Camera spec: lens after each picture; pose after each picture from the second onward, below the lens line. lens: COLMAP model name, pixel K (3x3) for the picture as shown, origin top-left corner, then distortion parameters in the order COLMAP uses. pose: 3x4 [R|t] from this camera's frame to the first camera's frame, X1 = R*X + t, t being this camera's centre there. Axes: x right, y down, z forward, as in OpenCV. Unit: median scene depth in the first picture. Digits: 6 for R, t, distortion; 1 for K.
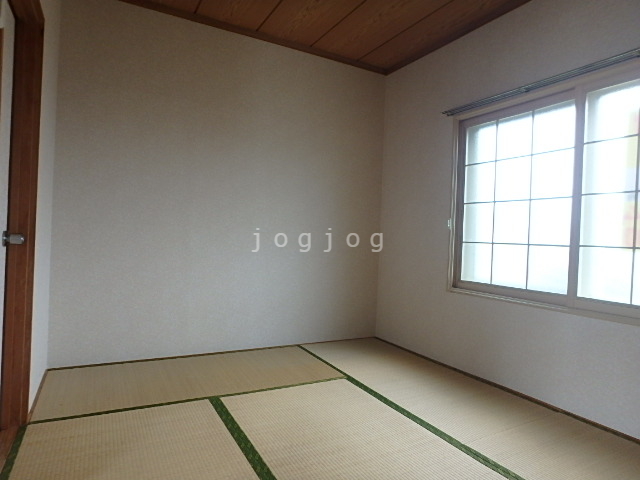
lens RADIAL K [[399.0, 0, 321.7], [0, 399.0, 235.7], [0, 0, 1]] dist [-0.011017, -0.002215]
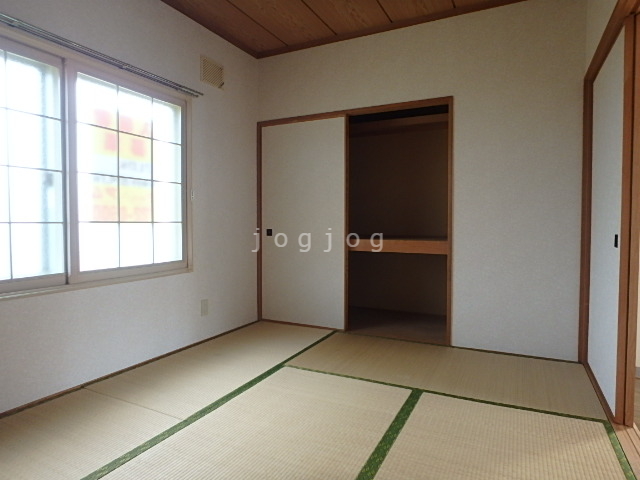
lens RADIAL K [[399.0, 0, 320.4], [0, 399.0, 241.0], [0, 0, 1]] dist [-0.011017, -0.002215]
pose [[-0.561260, -0.070243, 0.824653, -0.540713], [-0.017510, 0.997177, 0.073021, -0.011364], [-0.827454, 0.026544, -0.560905, 1.045332]]
